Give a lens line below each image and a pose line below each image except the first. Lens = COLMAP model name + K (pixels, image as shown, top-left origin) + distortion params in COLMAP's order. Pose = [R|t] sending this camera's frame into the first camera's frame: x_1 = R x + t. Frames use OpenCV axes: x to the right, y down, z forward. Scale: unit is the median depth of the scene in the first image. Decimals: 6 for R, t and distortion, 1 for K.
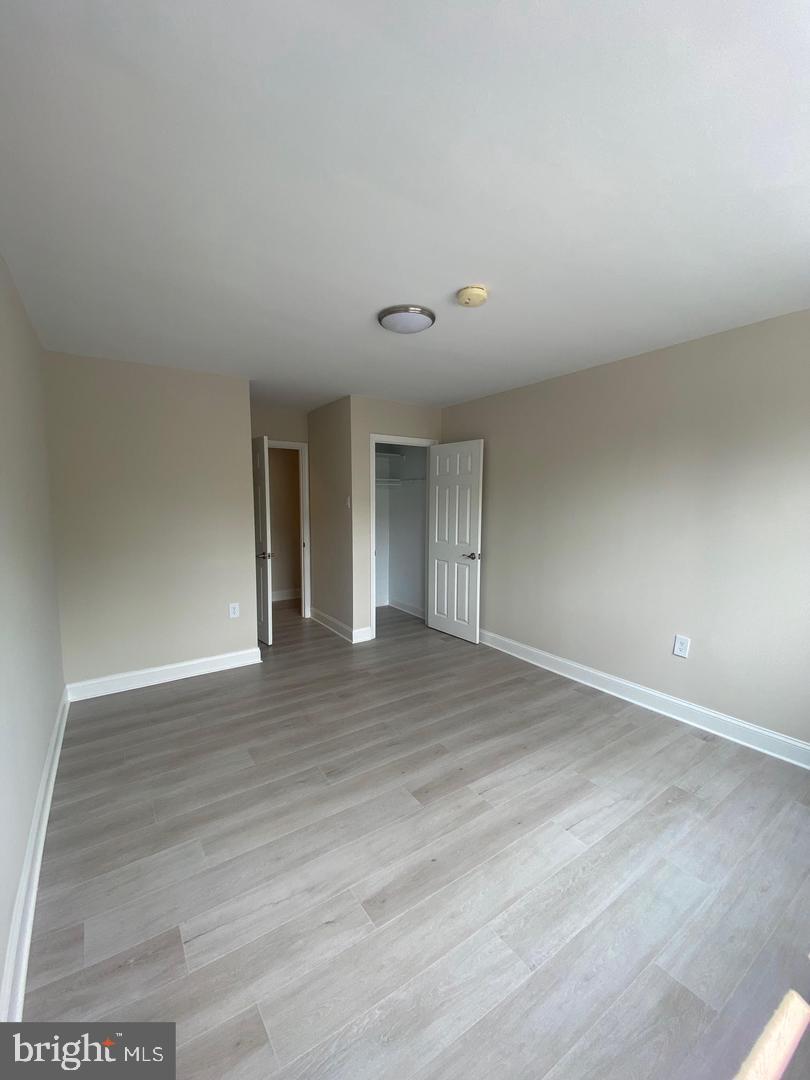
lens RADIAL K [[439.8, 0, 405.0], [0, 439.8, 540.0], [0, 0, 1]] dist [0.054870, -0.031651]
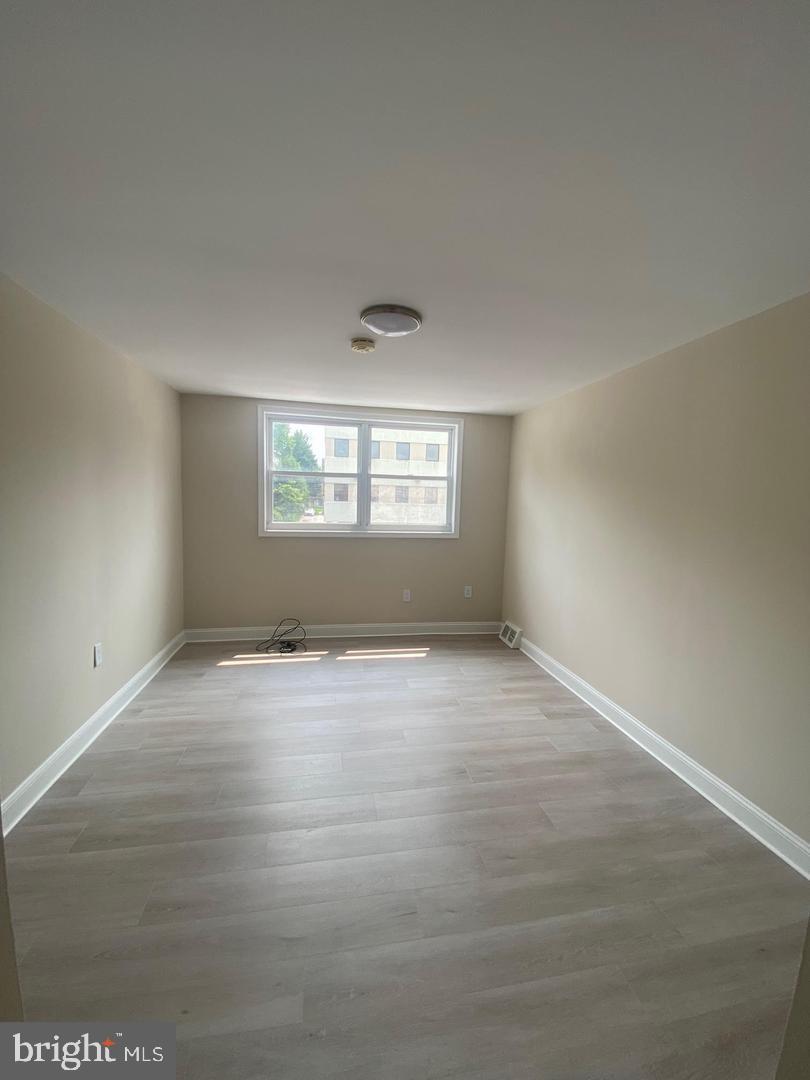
lens RADIAL K [[439.8, 0, 405.0], [0, 439.8, 540.0], [0, 0, 1]] dist [0.054870, -0.031651]
pose [[-0.914408, -0.062701, 0.399908, -0.478607], [0.011250, 0.983613, 0.179942, -0.232486], [-0.404637, 0.169039, -0.898718, 2.119706]]
